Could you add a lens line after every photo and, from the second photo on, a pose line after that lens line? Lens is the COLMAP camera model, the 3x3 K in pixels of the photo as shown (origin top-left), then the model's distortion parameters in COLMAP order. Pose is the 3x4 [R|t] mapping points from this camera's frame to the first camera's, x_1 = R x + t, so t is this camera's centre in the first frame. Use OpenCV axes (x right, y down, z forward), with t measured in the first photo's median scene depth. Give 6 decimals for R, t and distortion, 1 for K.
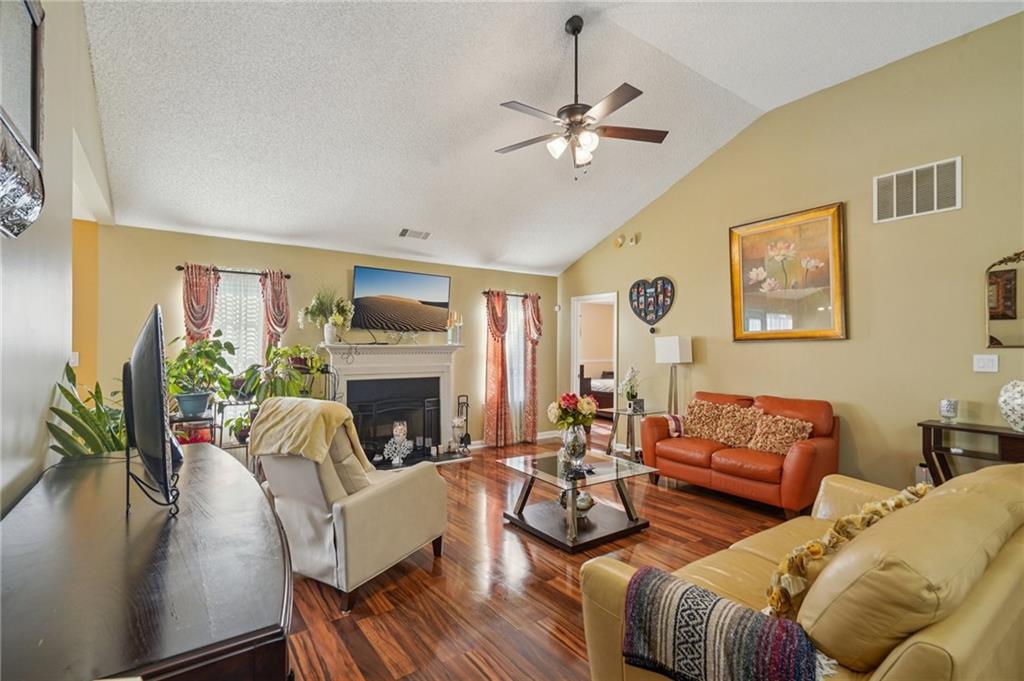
lens RADIAL K [[477.4, 0, 509.7], [0, 477.4, 341.3], [0, 0, 1]] dist [-0.005012, 0.002662]
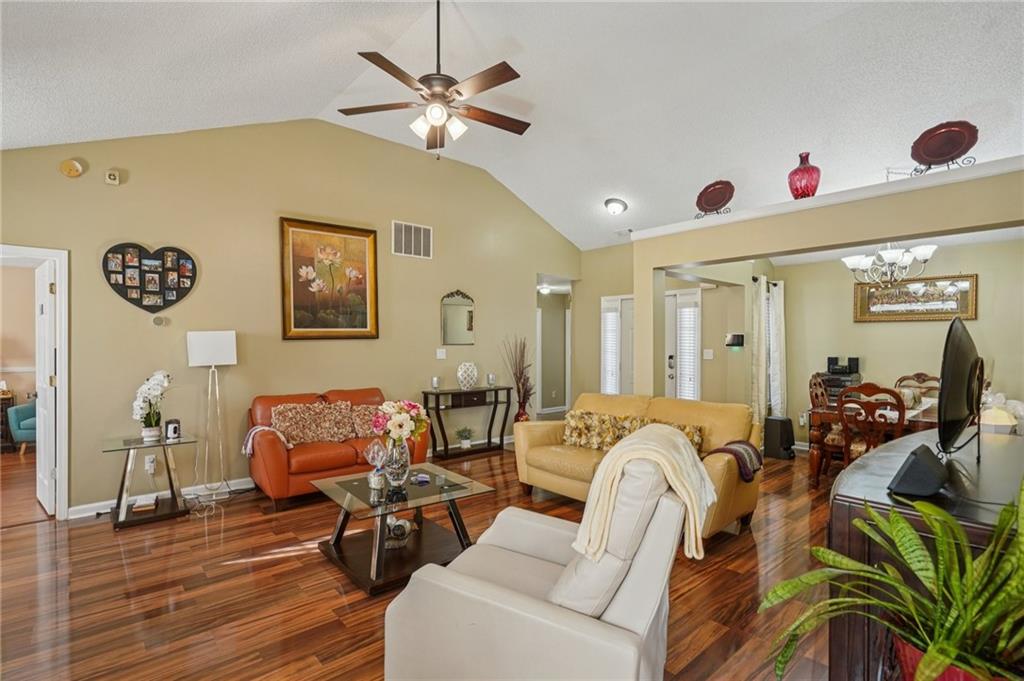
lens RADIAL K [[477.4, 0, 503.1], [0, 477.4, 346.4], [0, 0, 1]] dist [-0.005012, 0.002662]
pose [[-0.059450, -0.004439, 0.998221, -0.438074], [-0.014524, 0.999888, 0.003581, 0.005743], [-0.998126, -0.014286, -0.059508, 0.539215]]
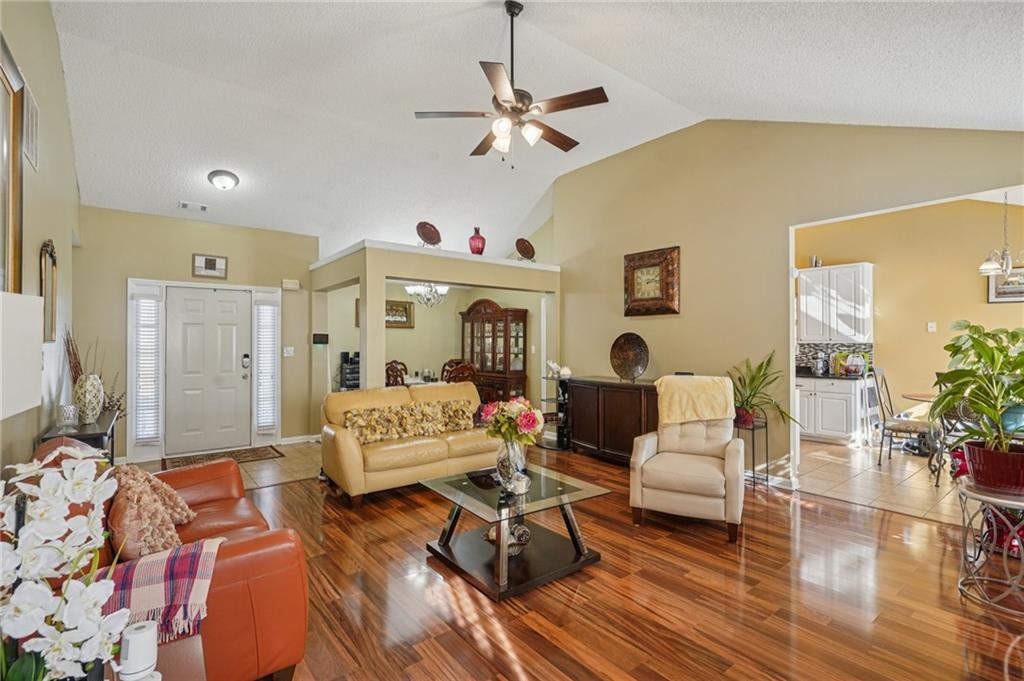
lens RADIAL K [[477.4, 0, 507.1], [0, 477.4, 337.6], [0, 0, 1]] dist [-0.005012, 0.002662]
pose [[-0.999734, 0.001073, -0.023019, 0.101373], [0.001556, 0.999779, -0.020983, 0.011445], [0.022991, -0.021014, -0.999515, 1.132070]]
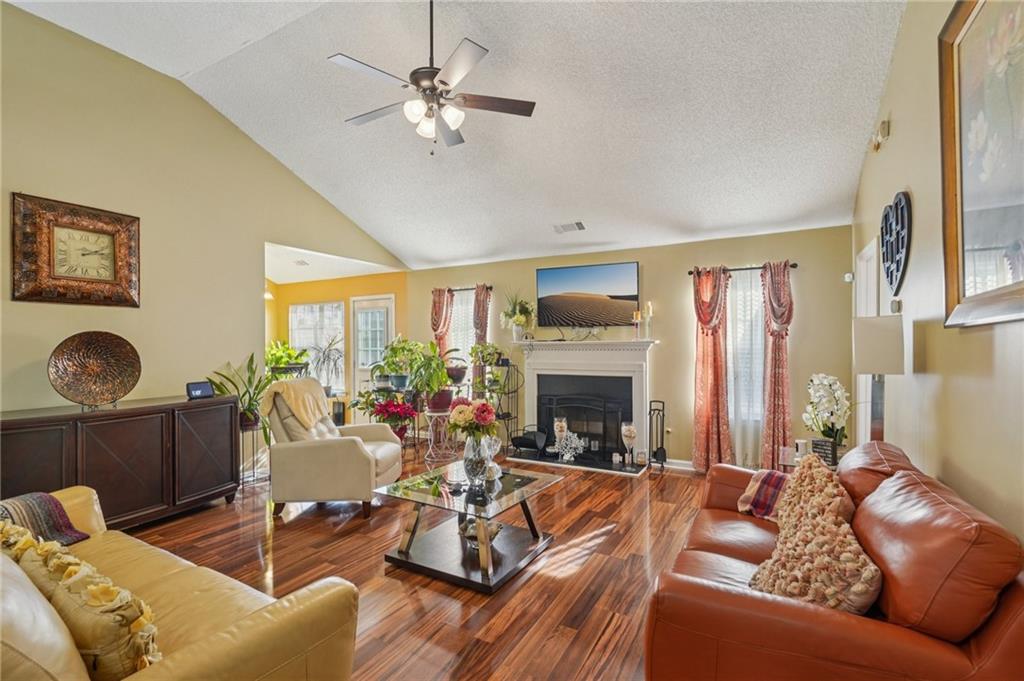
lens RADIAL K [[477.4, 0, 510.9], [0, 477.4, 342.2], [0, 0, 1]] dist [-0.005012, 0.002662]
pose [[0.407990, -0.004483, -0.912976, 0.580134], [0.017273, 0.999847, 0.002809, 0.004092], [0.912823, -0.016916, 0.408005, 0.444790]]
